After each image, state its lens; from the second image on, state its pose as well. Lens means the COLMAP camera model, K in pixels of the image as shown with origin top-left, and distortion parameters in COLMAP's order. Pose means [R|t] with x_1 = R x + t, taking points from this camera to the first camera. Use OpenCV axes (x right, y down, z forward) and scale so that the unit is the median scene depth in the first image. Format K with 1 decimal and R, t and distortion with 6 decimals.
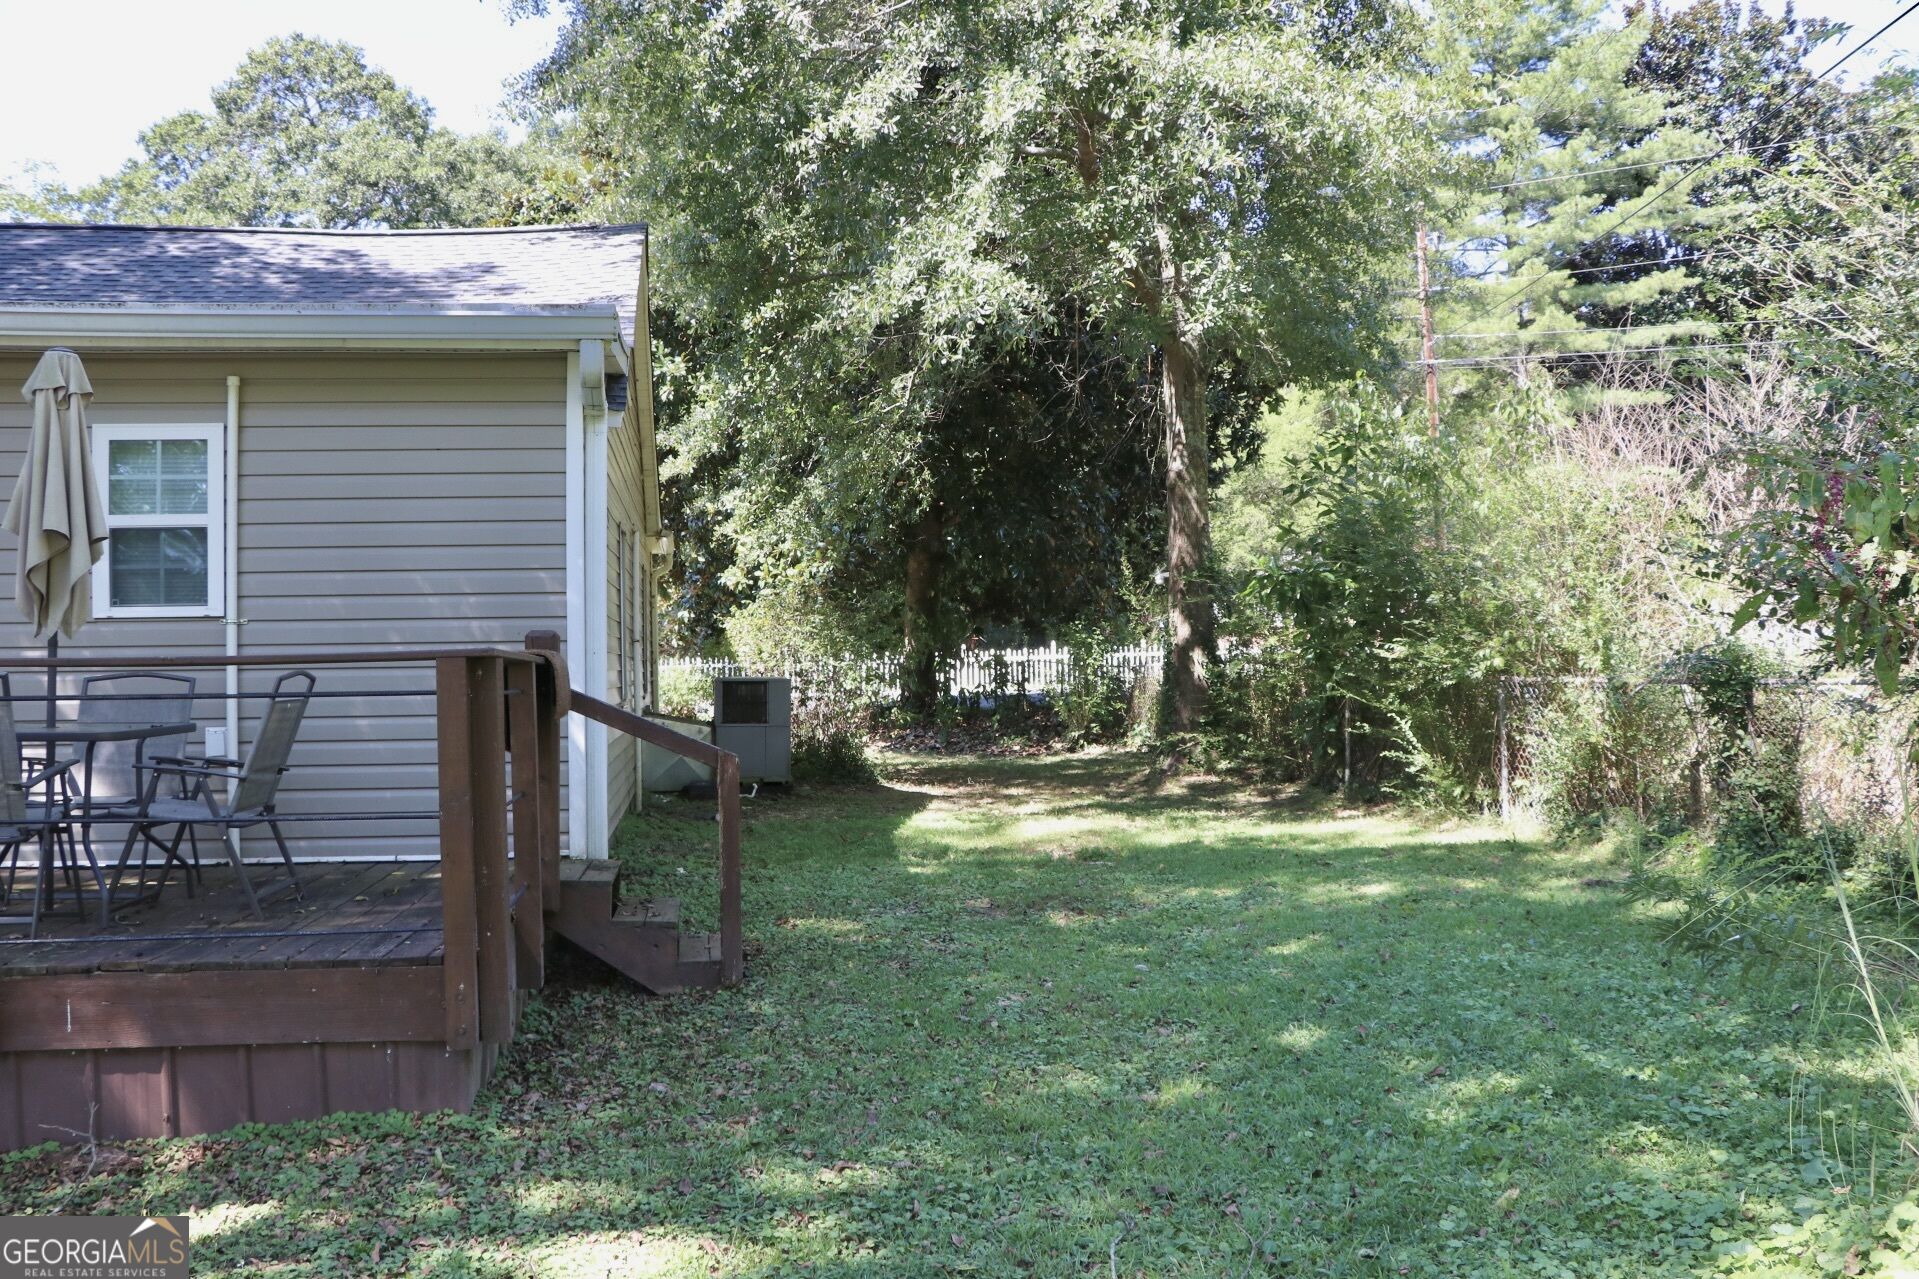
lens RADIAL K [[1573.5, 0, 946.2], [0, 1573.5, 645.5], [0, 0, 1]] dist [-0.181915, 0.150535]
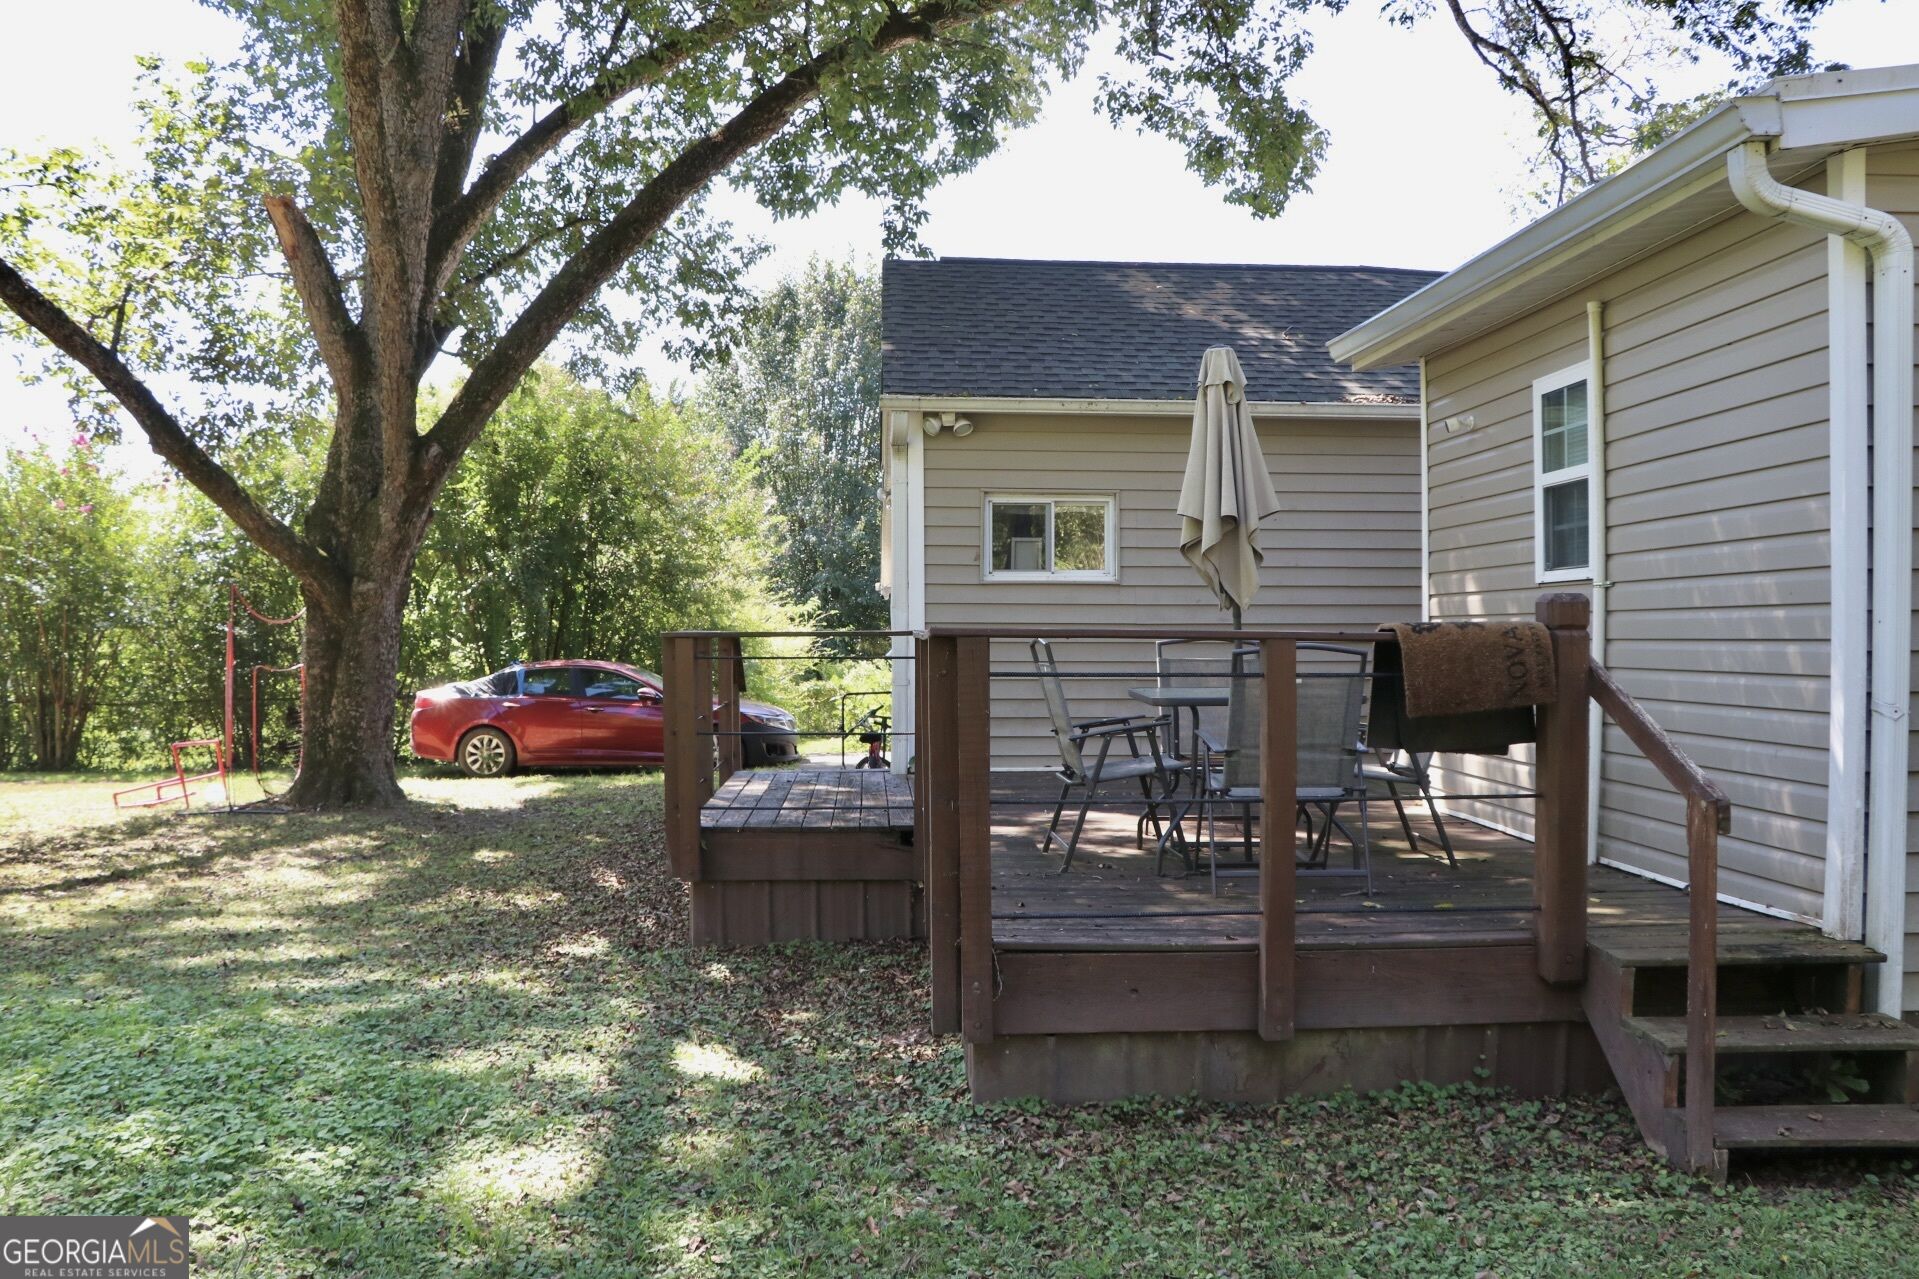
lens RADIAL K [[1573.5, 0, 952.6], [0, 1573.5, 649.1], [0, 0, 1]] dist [-0.180351, 0.148928]
pose [[-0.104093, 0.022767, -0.994307, 0.245932], [0.017780, 0.999621, 0.021027, -0.002077], [0.994409, -0.015490, -0.104458, 0.405365]]
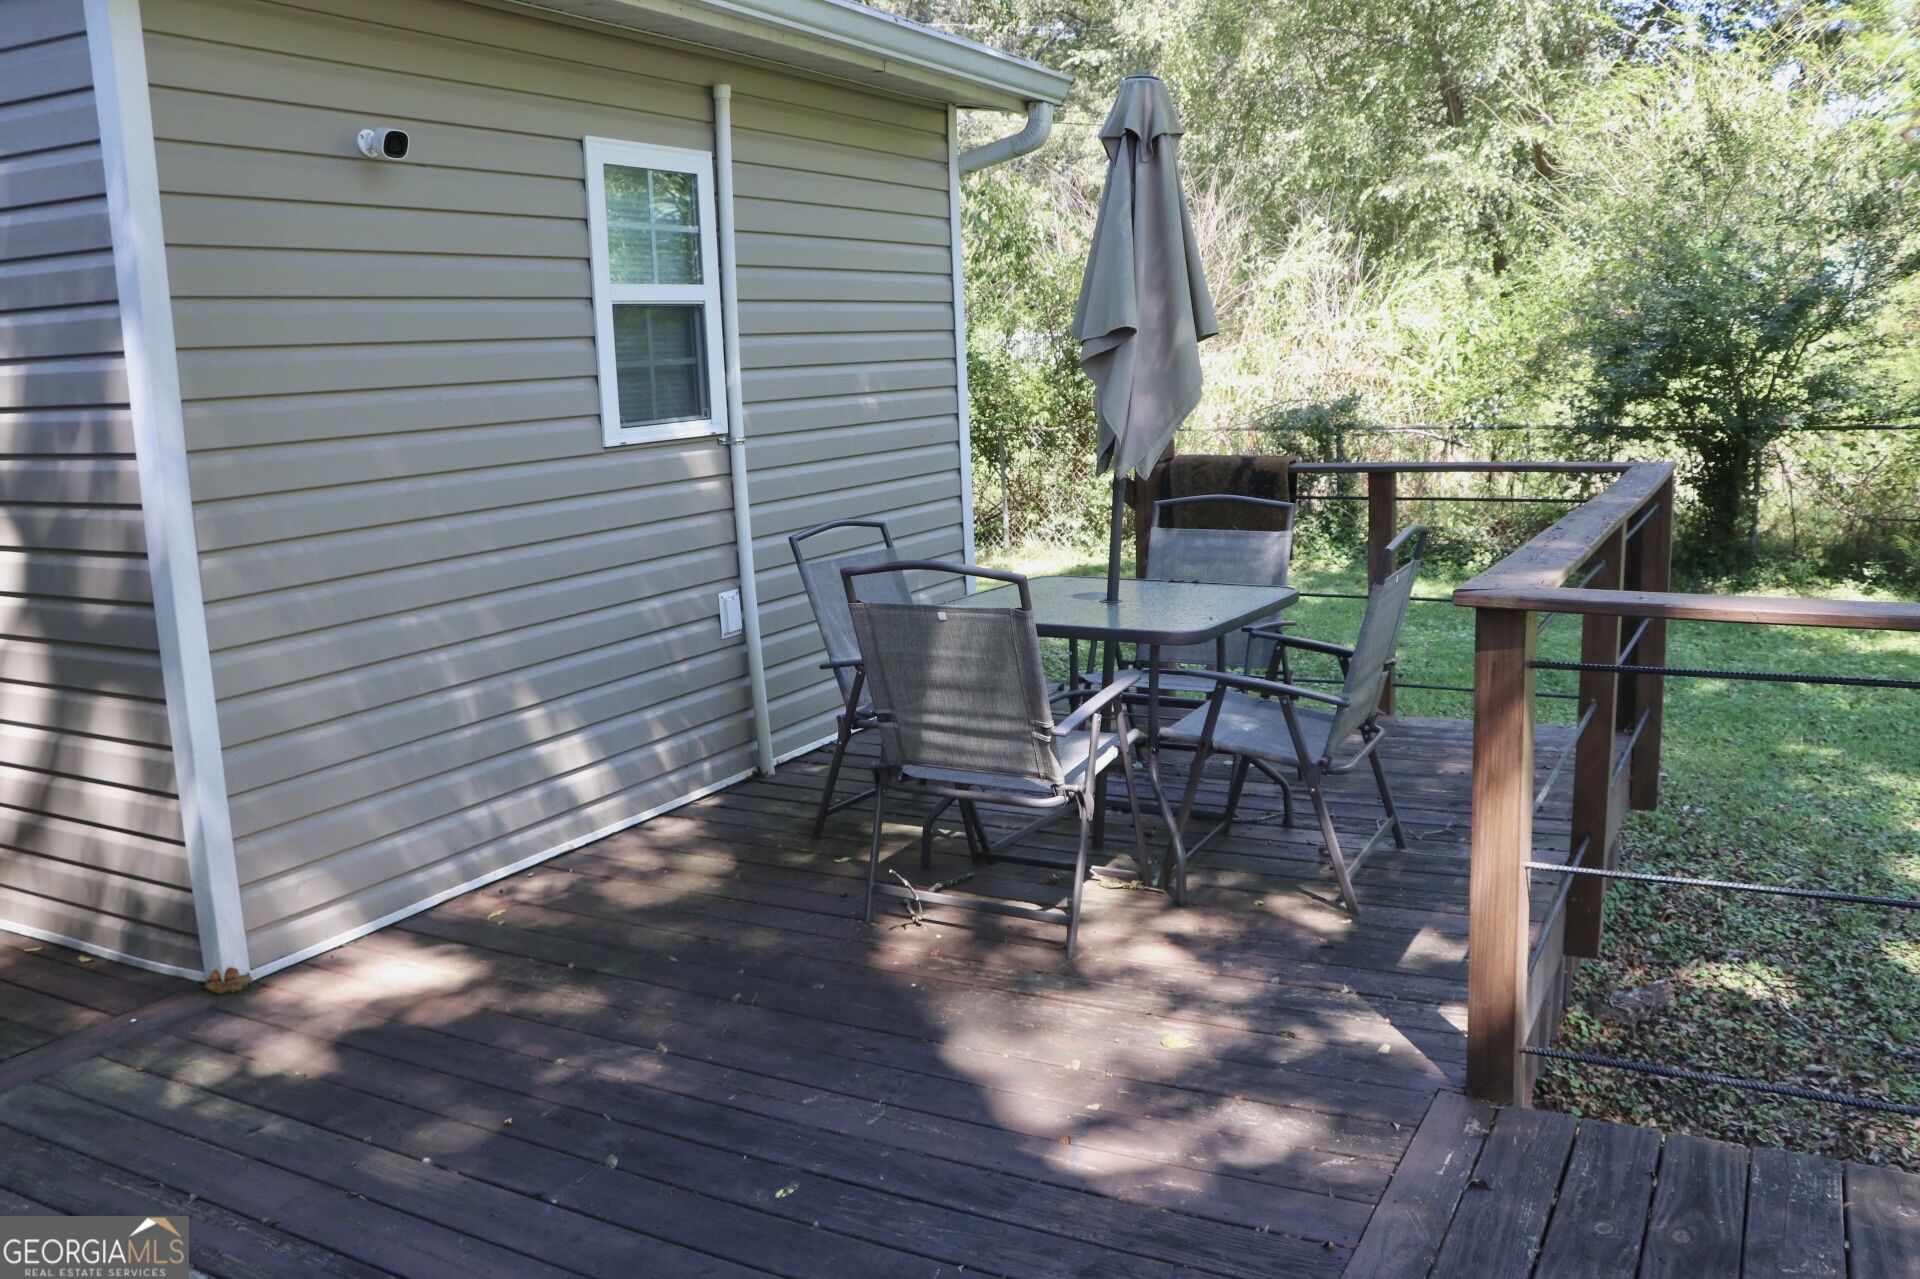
lens RADIAL K [[1574.4, 0, 953.1], [0, 1574.4, 649.1], [0, 0, 1]] dist [-0.180351, 0.148928]
pose [[0.608655, -0.156497, 0.777848, -0.554758], [0.014367, 0.982368, 0.186404, -0.030494], [-0.793305, -0.102281, 0.600172, 0.264697]]
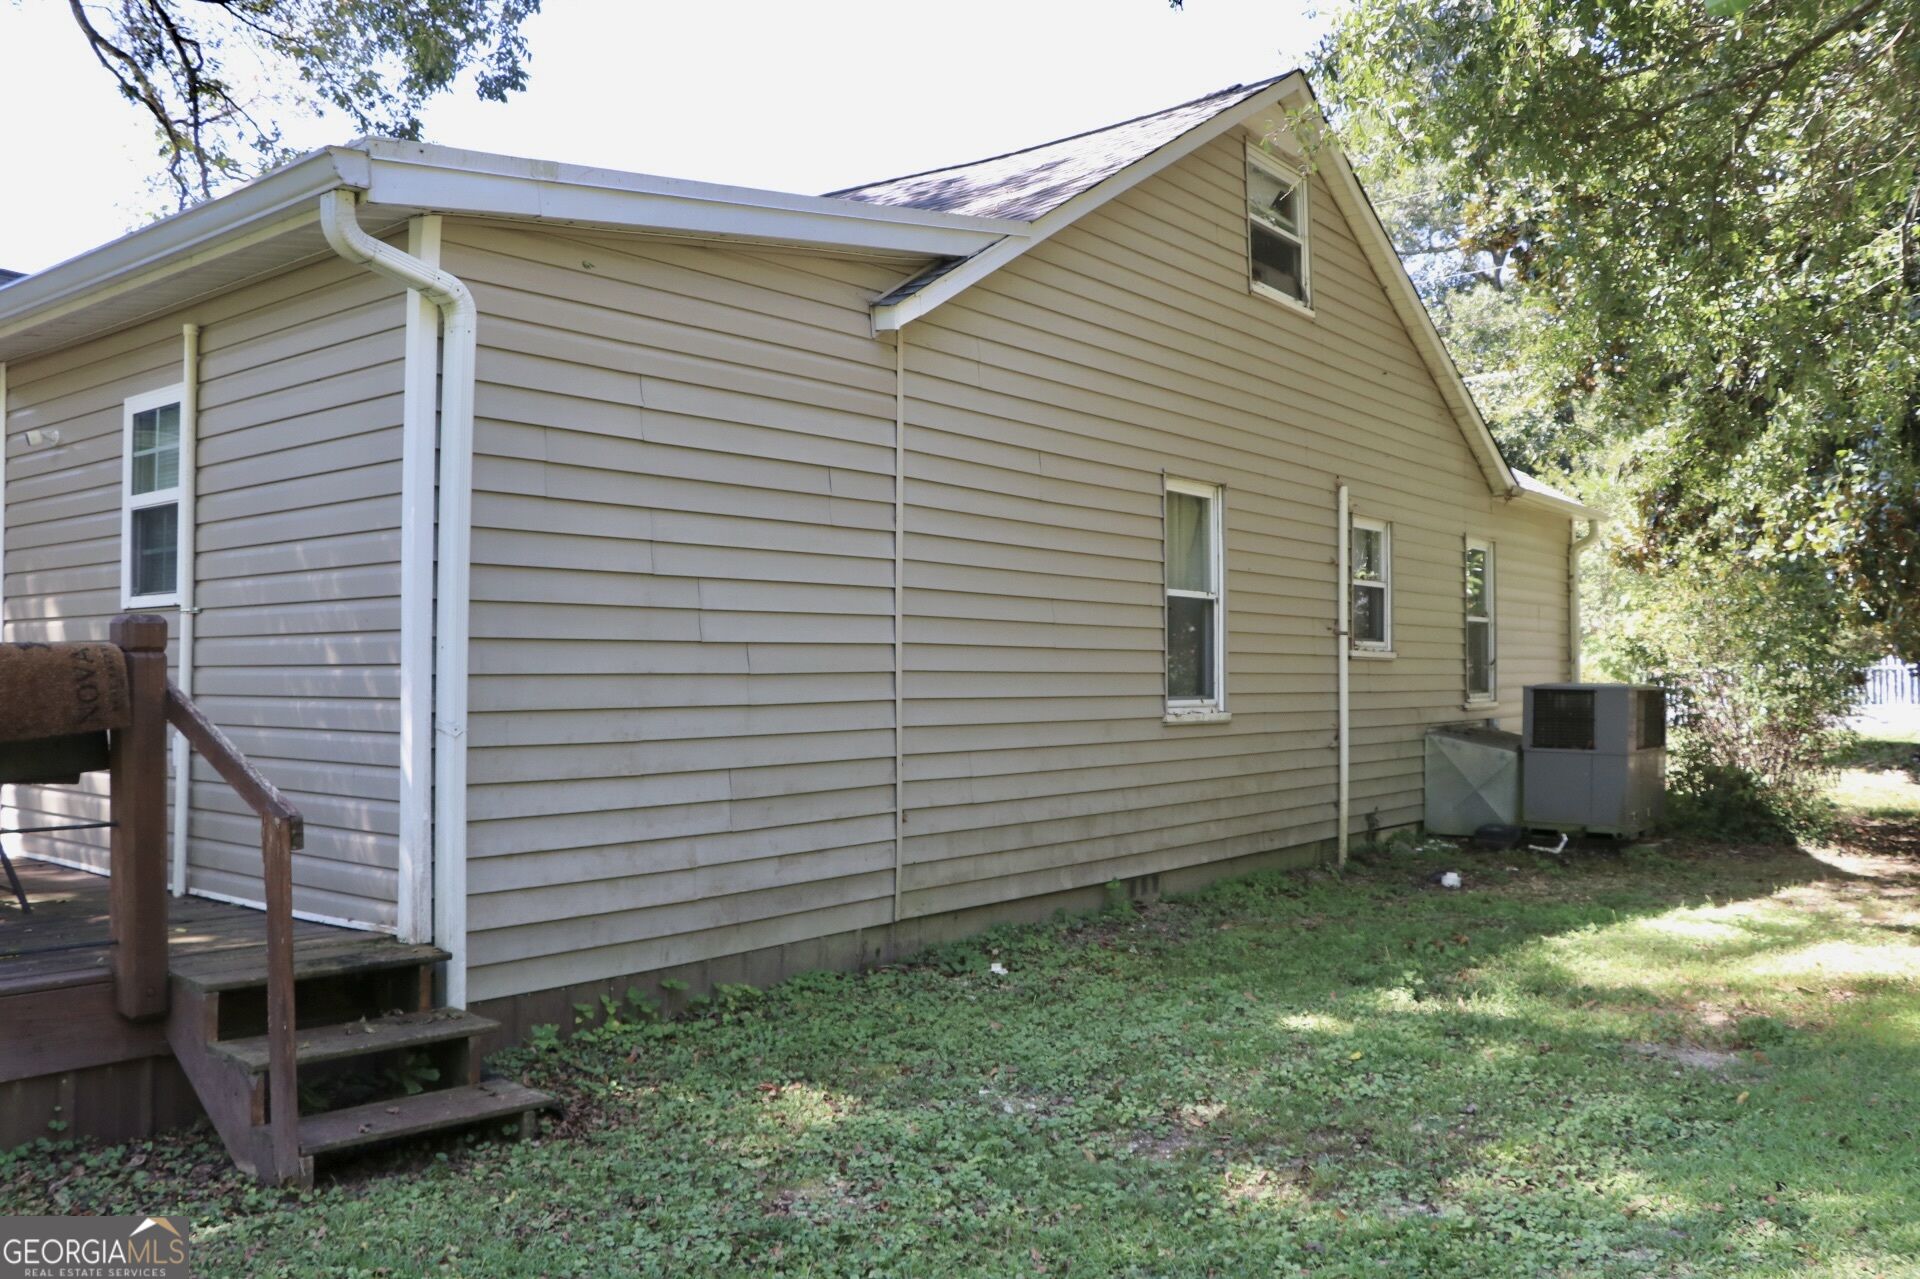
lens RADIAL K [[1574.3, 0, 946.7], [0, 1574.3, 645.5], [0, 0, 1]] dist [-0.181915, 0.150535]
pose [[0.676222, -0.001471, -0.736696, 0.251675], [0.002754, 0.999996, 0.000531, 0.002627], [0.736693, -0.002388, 0.676224, 0.413227]]
